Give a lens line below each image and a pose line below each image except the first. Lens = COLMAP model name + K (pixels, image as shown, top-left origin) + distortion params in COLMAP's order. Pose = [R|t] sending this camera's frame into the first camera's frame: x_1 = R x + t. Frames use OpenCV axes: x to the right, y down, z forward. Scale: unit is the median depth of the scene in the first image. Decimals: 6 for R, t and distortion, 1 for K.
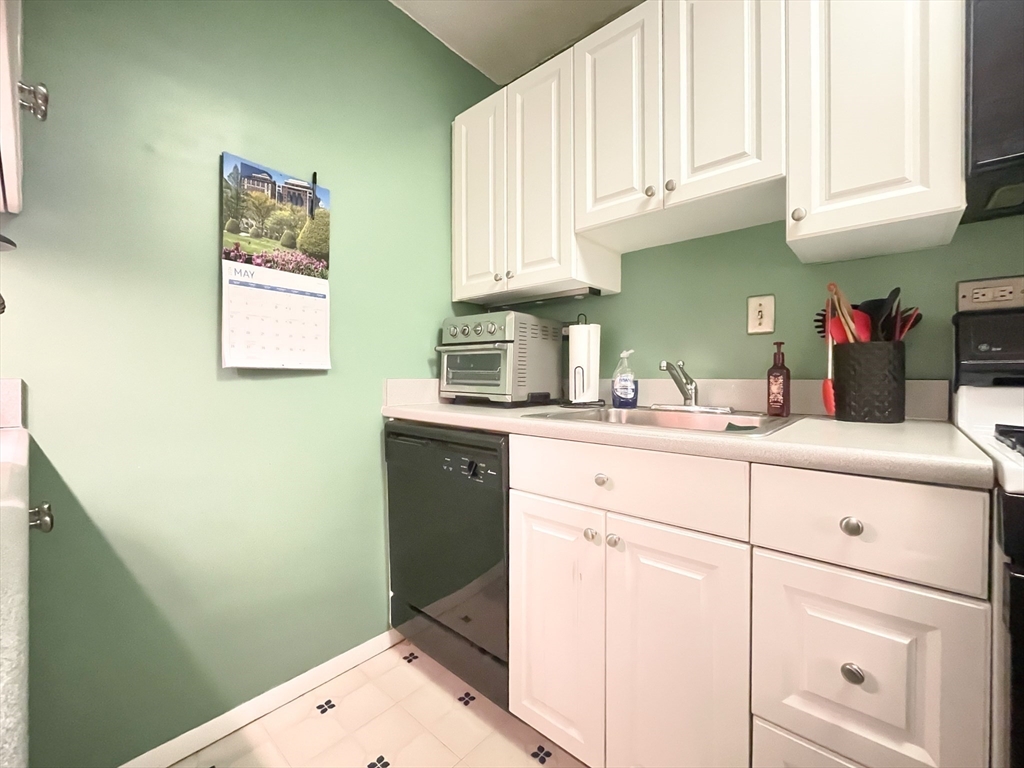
lens RADIAL K [[415.7, 0, 513.9], [0, 415.7, 392.2], [0, 0, 1]] dist [-0.001592, -0.000178]
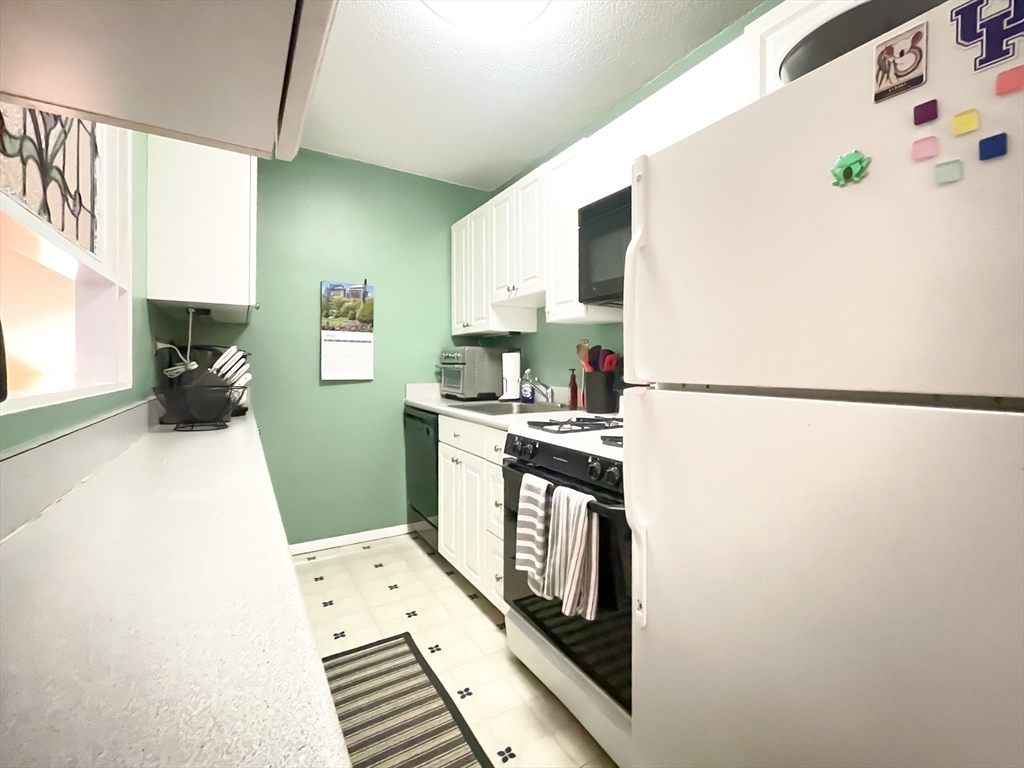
lens RADIAL K [[415.7, 0, 513.9], [0, 415.7, 392.2], [0, 0, 1]] dist [-0.001592, -0.000178]
pose [[0.961304, 0.017491, -0.274933, 0.722177], [-0.013212, 0.999761, 0.017407, -0.037898], [0.275171, -0.013101, 0.961306, -0.680395]]
